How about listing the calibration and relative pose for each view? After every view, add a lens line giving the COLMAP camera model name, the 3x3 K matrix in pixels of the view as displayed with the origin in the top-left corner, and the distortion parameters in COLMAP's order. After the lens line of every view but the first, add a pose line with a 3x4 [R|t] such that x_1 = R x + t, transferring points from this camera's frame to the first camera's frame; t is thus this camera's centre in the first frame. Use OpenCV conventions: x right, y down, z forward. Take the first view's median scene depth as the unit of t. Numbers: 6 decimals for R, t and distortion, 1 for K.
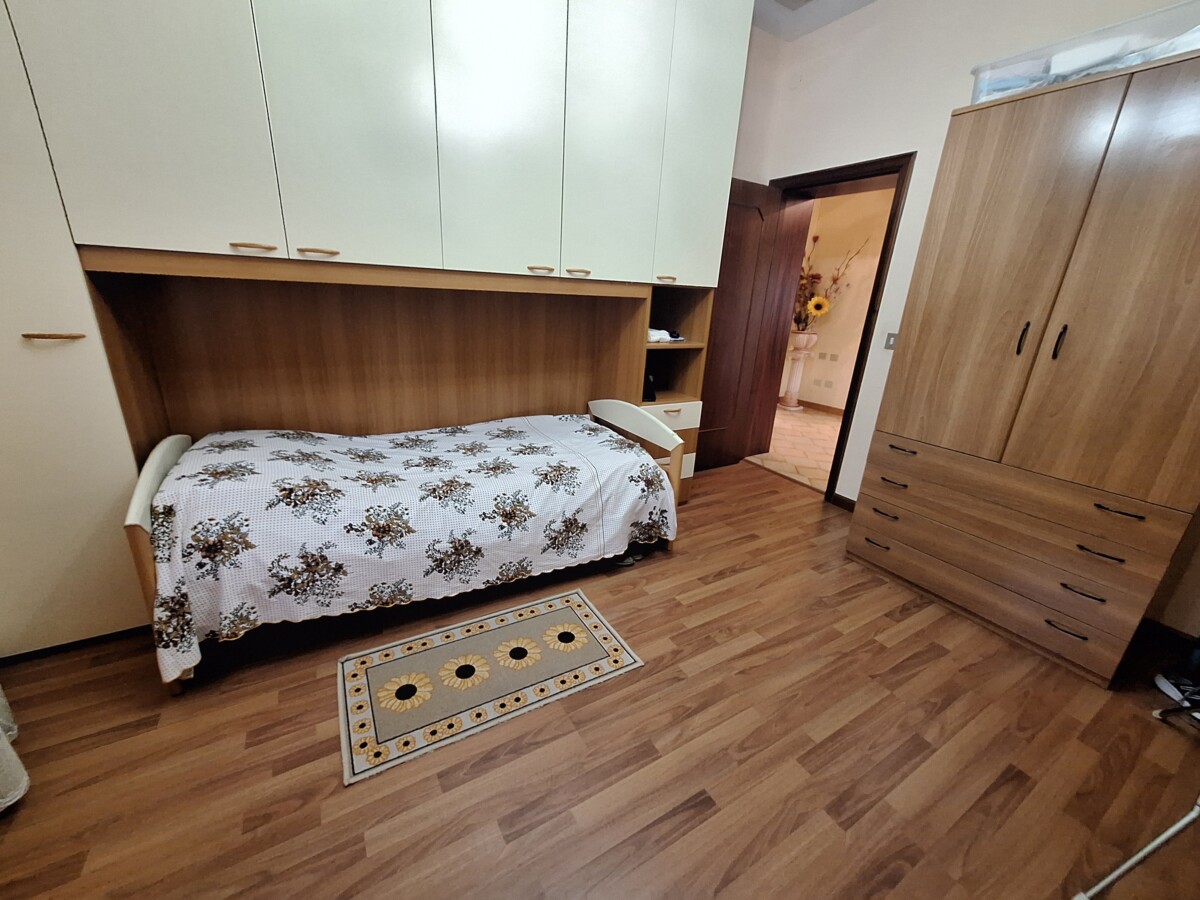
lens RADIAL K [[470.3, 0, 598.4], [0, 470.3, 451.5], [0, 0, 1]] dist [0.003604, 0.000686]
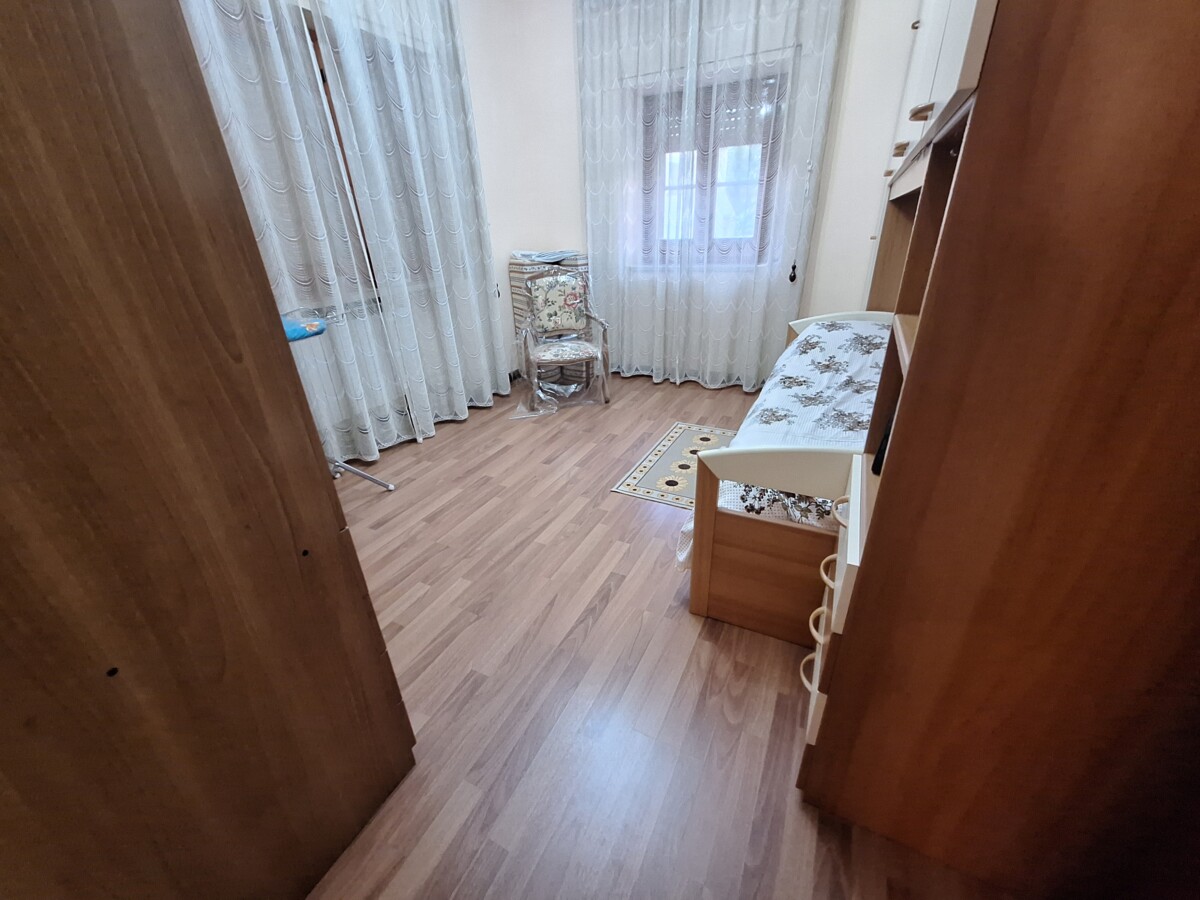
lens RADIAL K [[470.3, 0, 598.0], [0, 470.3, 446.4], [0, 0, 1]] dist [0.003604, 0.000686]
pose [[-0.845916, 0.221159, -0.485299, 0.751882], [-0.169537, 0.751248, 0.637874, -0.509433], [0.505651, 0.621864, -0.597998, 1.681135]]
